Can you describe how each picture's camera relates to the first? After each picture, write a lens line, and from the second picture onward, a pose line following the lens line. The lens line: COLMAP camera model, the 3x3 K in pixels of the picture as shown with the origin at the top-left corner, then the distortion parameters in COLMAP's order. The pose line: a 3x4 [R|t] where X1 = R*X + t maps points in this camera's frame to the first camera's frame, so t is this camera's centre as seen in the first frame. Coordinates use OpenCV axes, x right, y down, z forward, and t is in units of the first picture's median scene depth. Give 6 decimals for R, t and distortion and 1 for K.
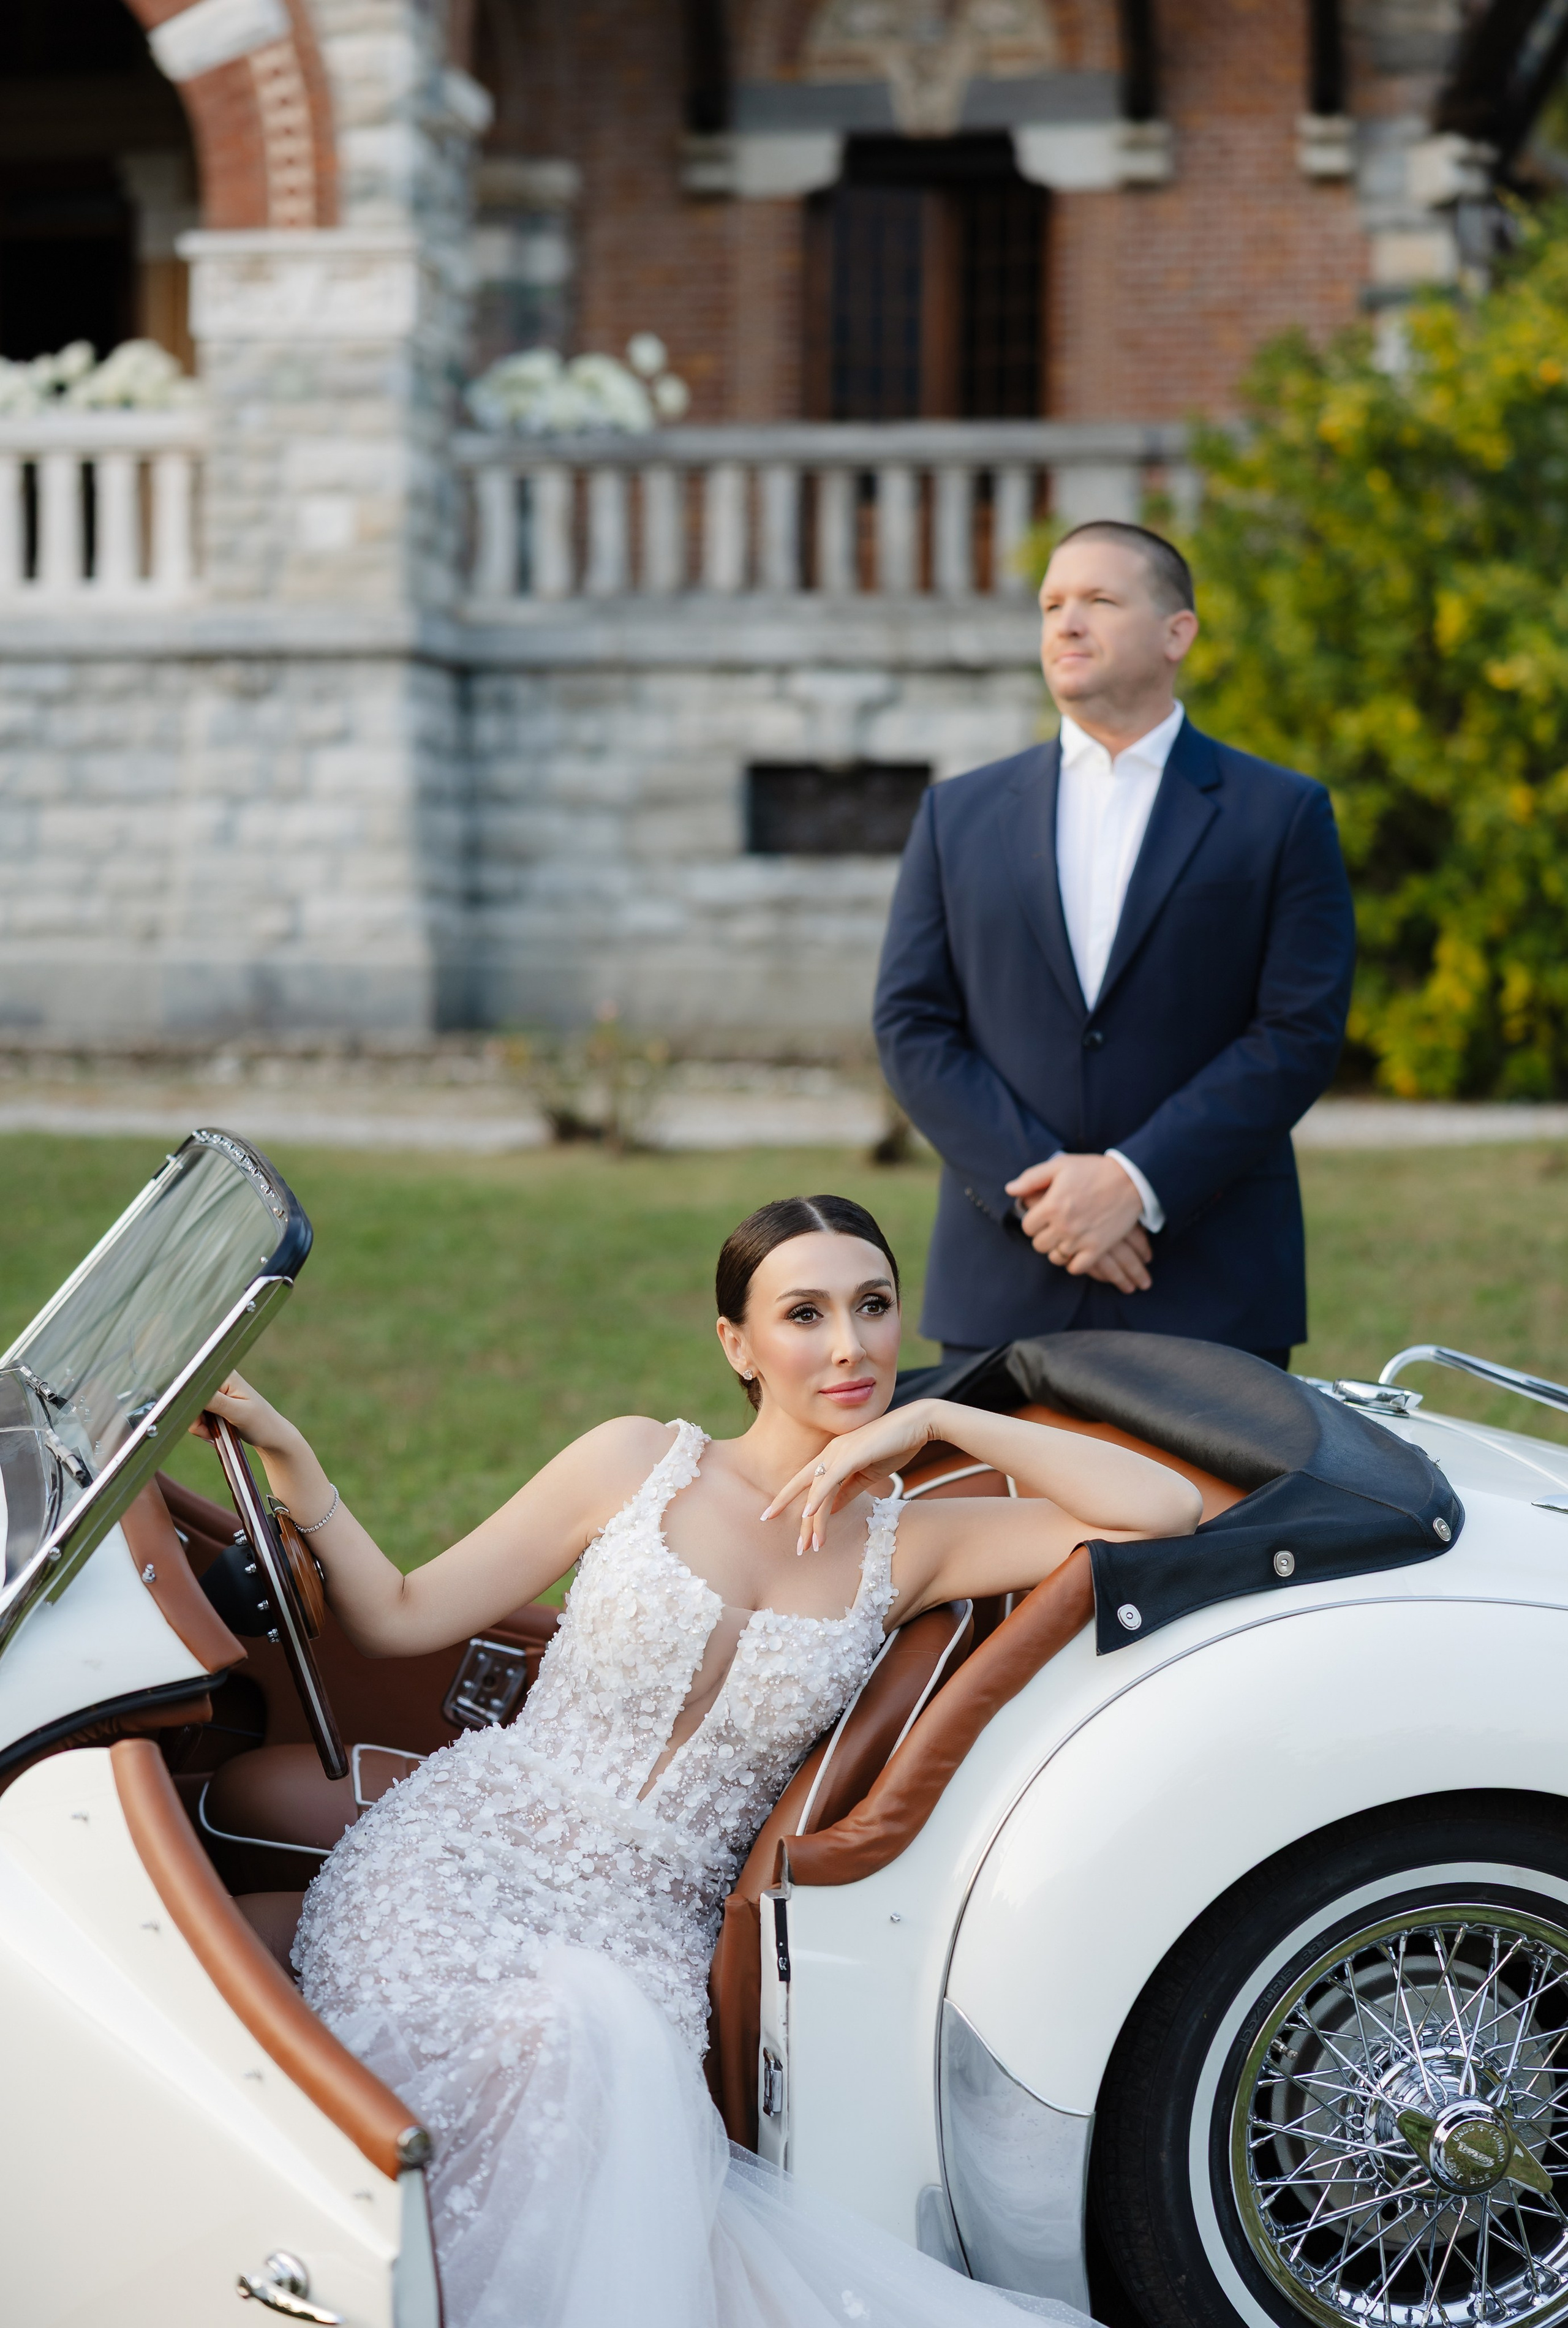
lens RADIAL K [[4627.9, 0, 809.2], [0, 4627.9, 1086.9], [0, 0, 1]] dist [0.022050, -0.322732]
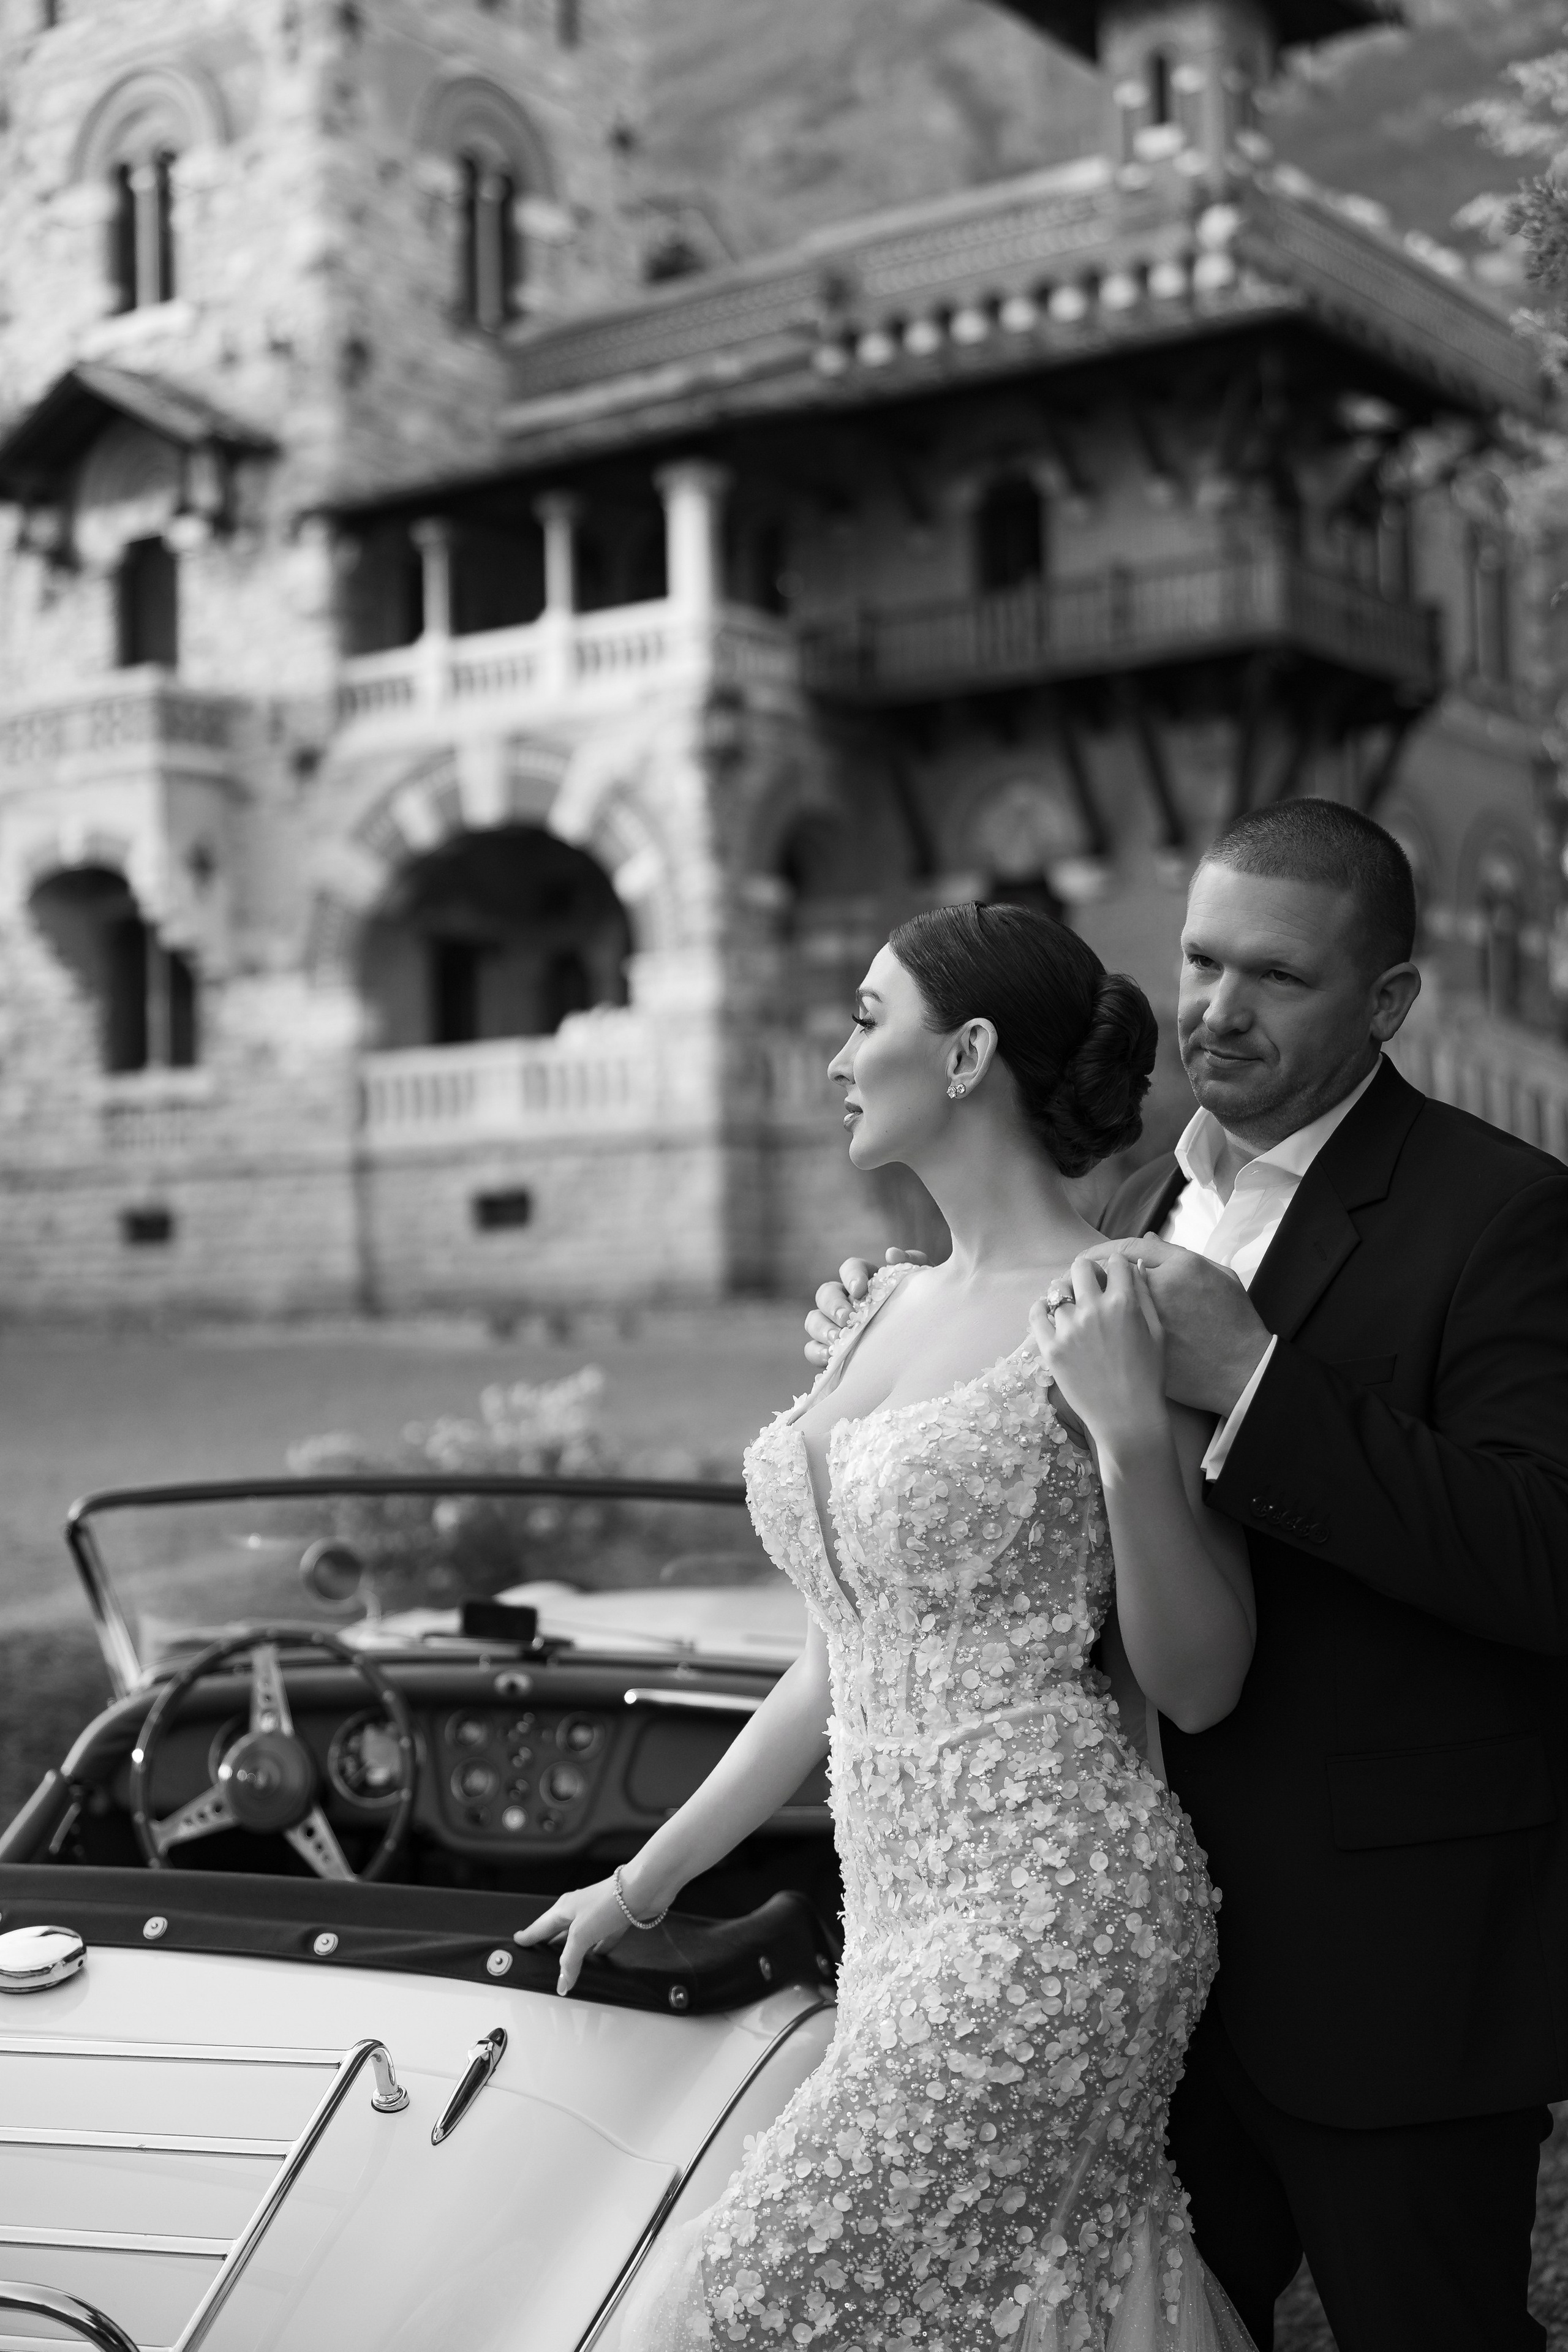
lens RADIAL K [[3199.0, 0, 825.7], [0, 3199.0, 1118.6], [0, 0, 1]] dist [0.007436, 0.023374]
pose [[0.911098, -0.056955, -0.408235, 0.710055], [0.025975, 0.996372, -0.081039, 0.032864], [0.411370, 0.063231, 0.909273, -0.497301]]
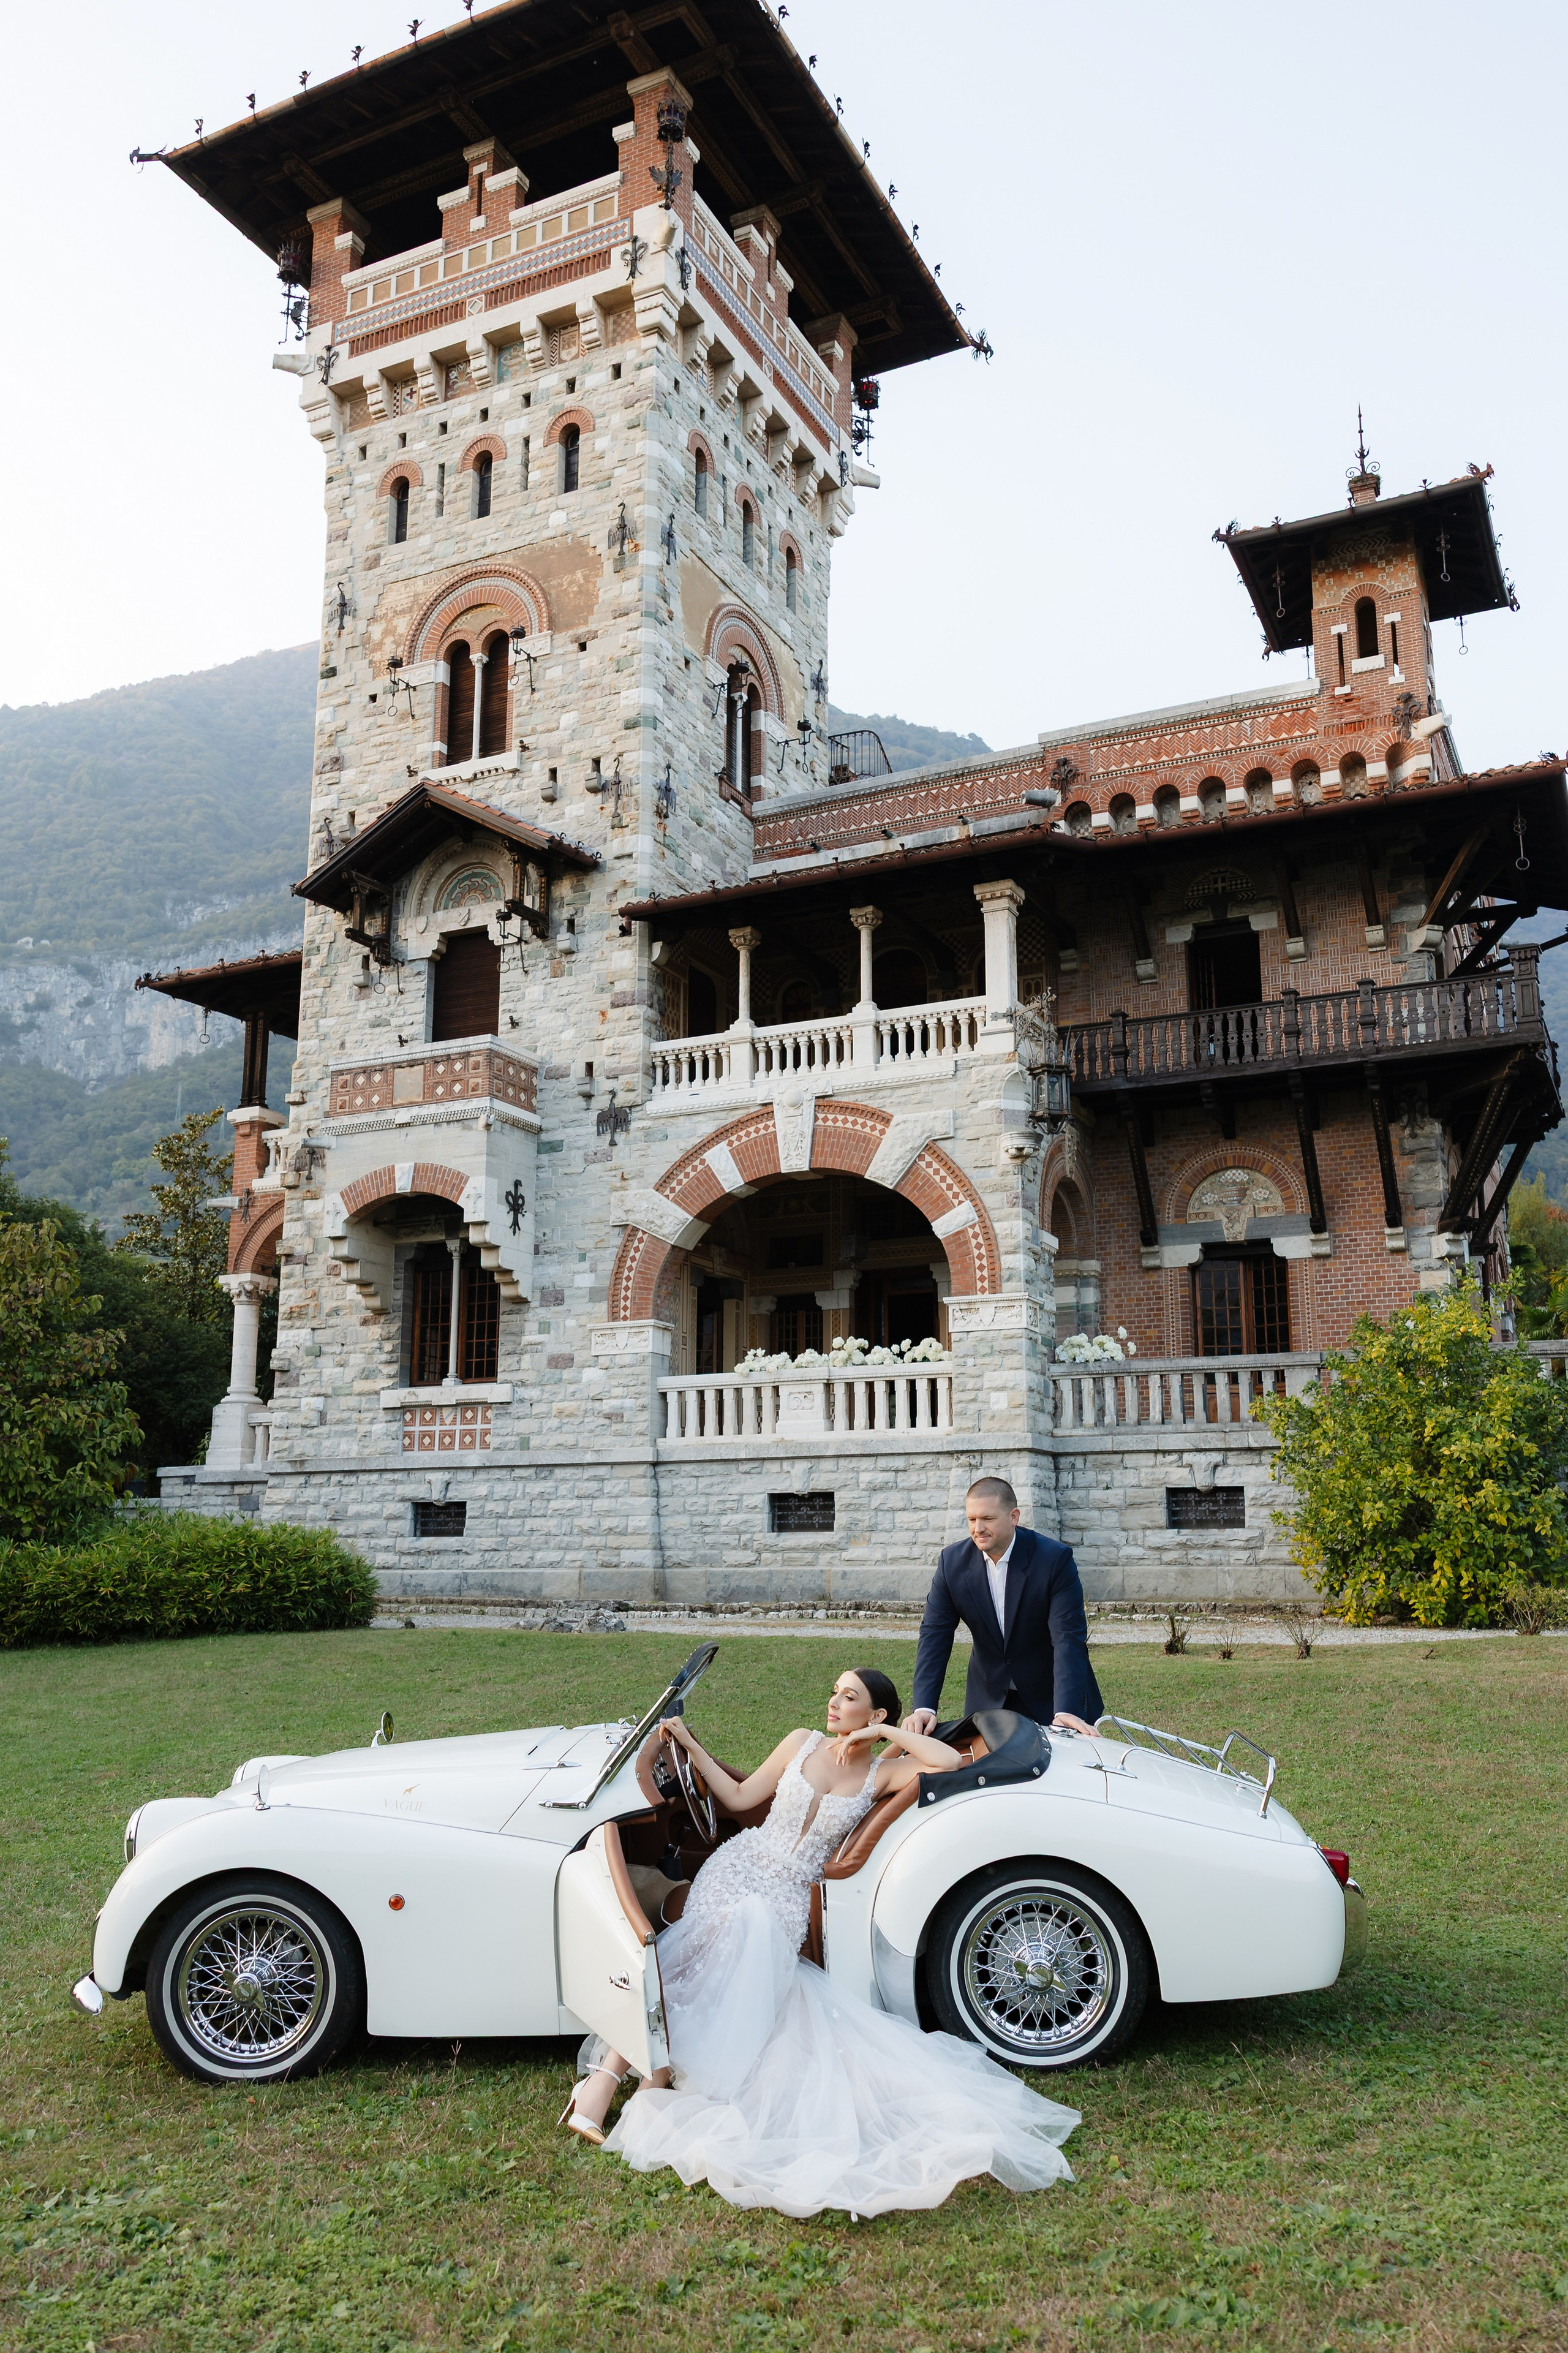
lens RADIAL K [[1881.0, 0, 790.3], [0, 1881.0, 1185.6], [0, 0, 1]] dist [-0.001674, 0.030193]
pose [[0.965396, -0.061980, -0.253315, 0.069942], [0.003699, 0.974504, -0.224338, -0.001818], [0.260761, 0.215638, 0.941012, -0.077315]]
